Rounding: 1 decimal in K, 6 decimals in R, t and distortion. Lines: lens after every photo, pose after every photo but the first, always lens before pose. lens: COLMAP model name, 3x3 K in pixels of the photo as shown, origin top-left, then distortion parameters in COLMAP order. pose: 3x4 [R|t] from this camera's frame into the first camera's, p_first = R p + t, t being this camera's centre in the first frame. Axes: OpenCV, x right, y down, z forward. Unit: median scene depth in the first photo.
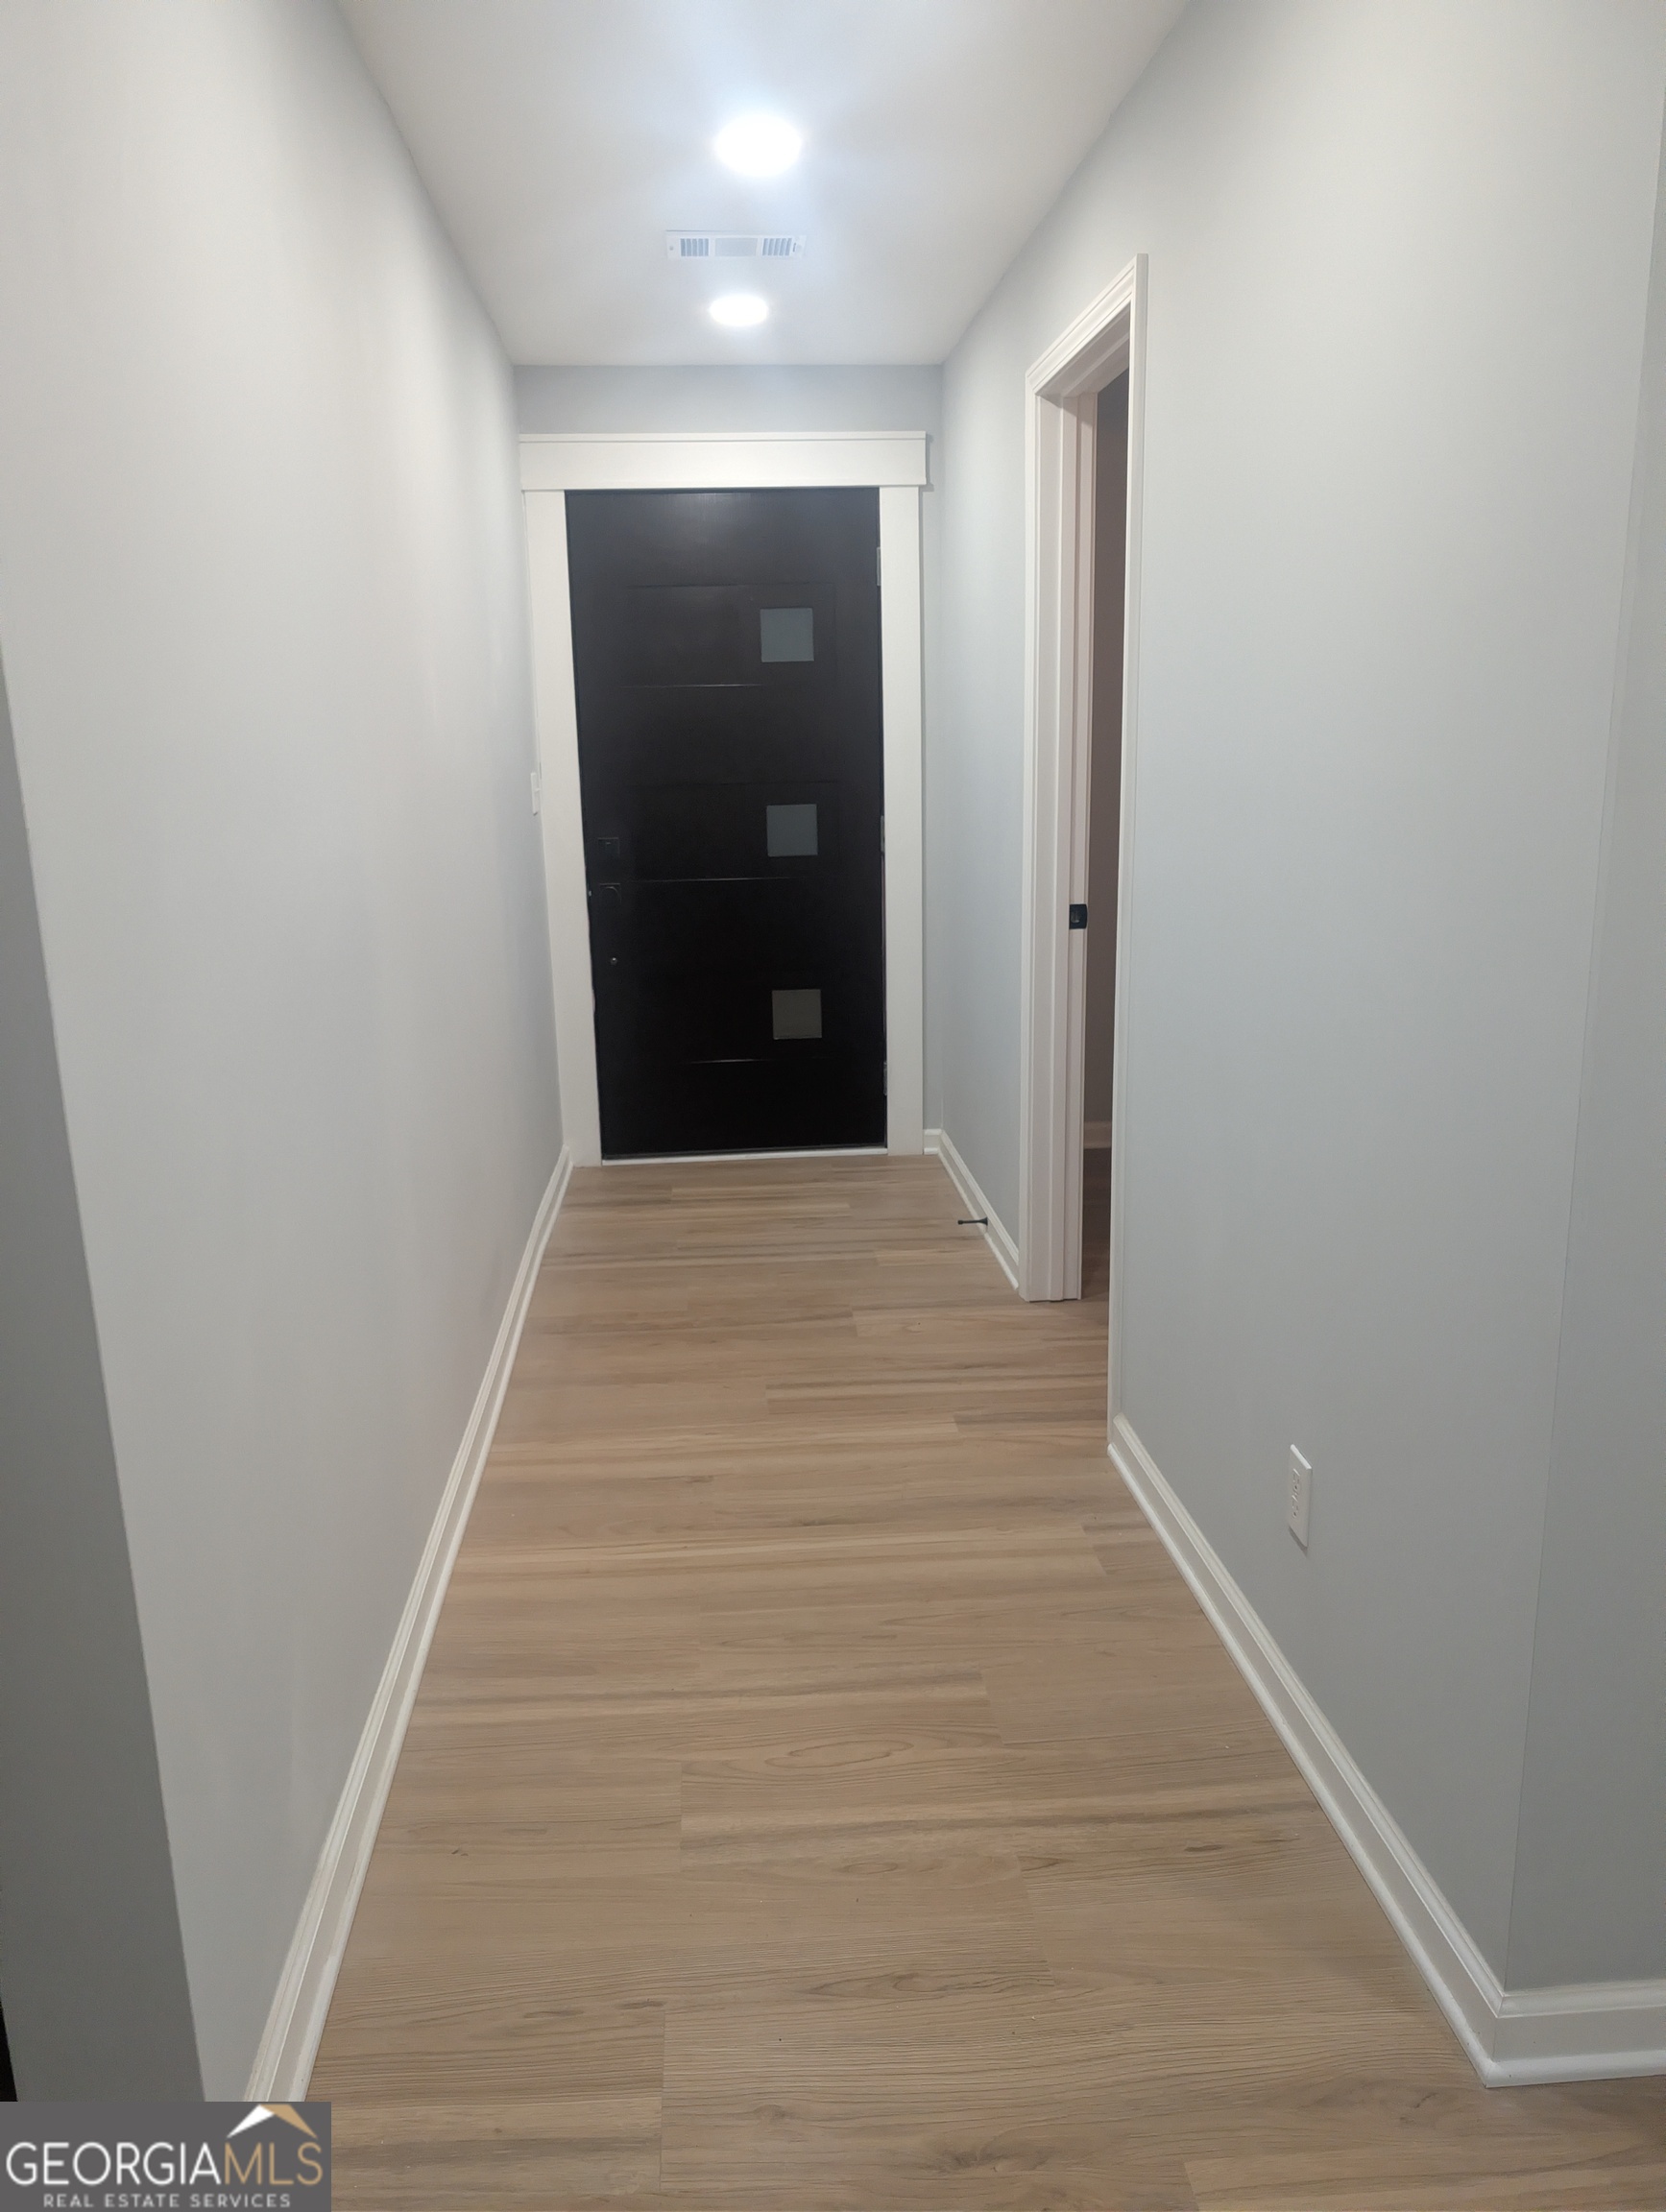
lens RADIAL K [[1579.5, 0, 834.0], [0, 1579.5, 1107.0], [0, 0, 1]] dist [0.011290, -0.005372]
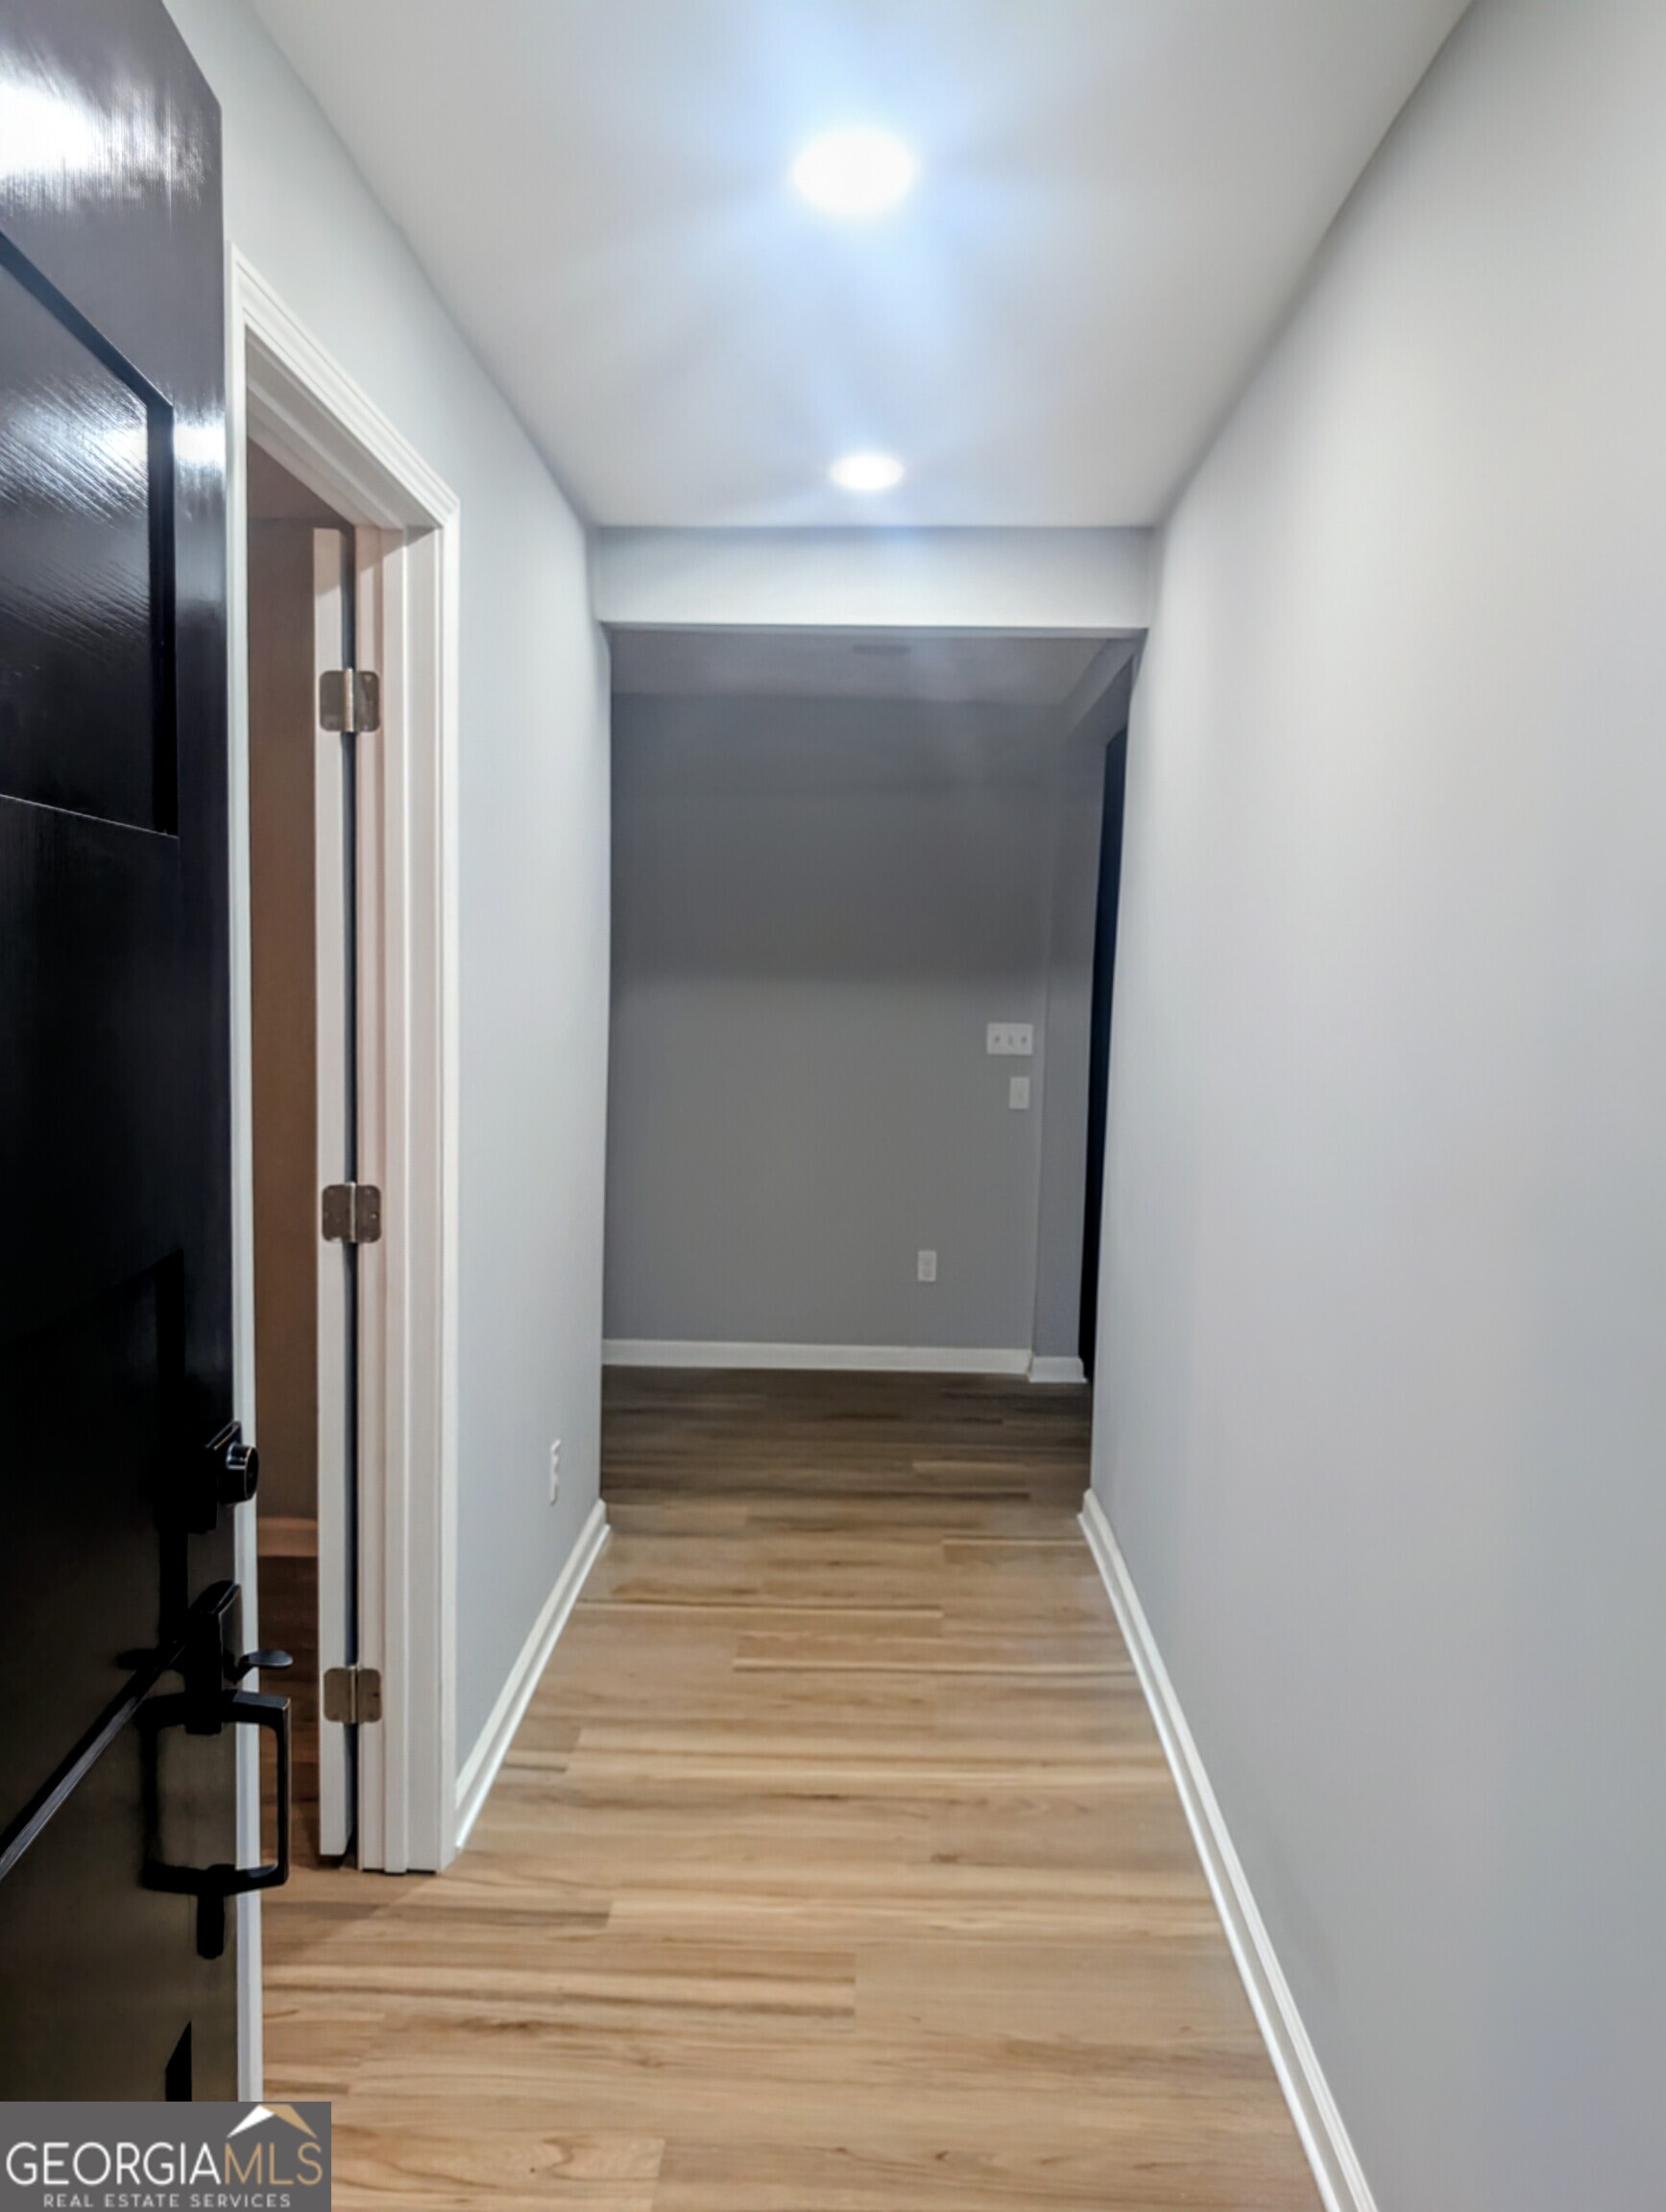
lens RADIAL K [[1579.5, 0, 834.4], [0, 1579.5, 1105.3], [0, 0, 1]] dist [0.011290, -0.005372]
pose [[-0.992724, -0.016956, 0.119213, -0.128896], [0.021004, 0.950473, 0.310096, -0.455771], [-0.118567, 0.310343, -0.943201, 1.818800]]
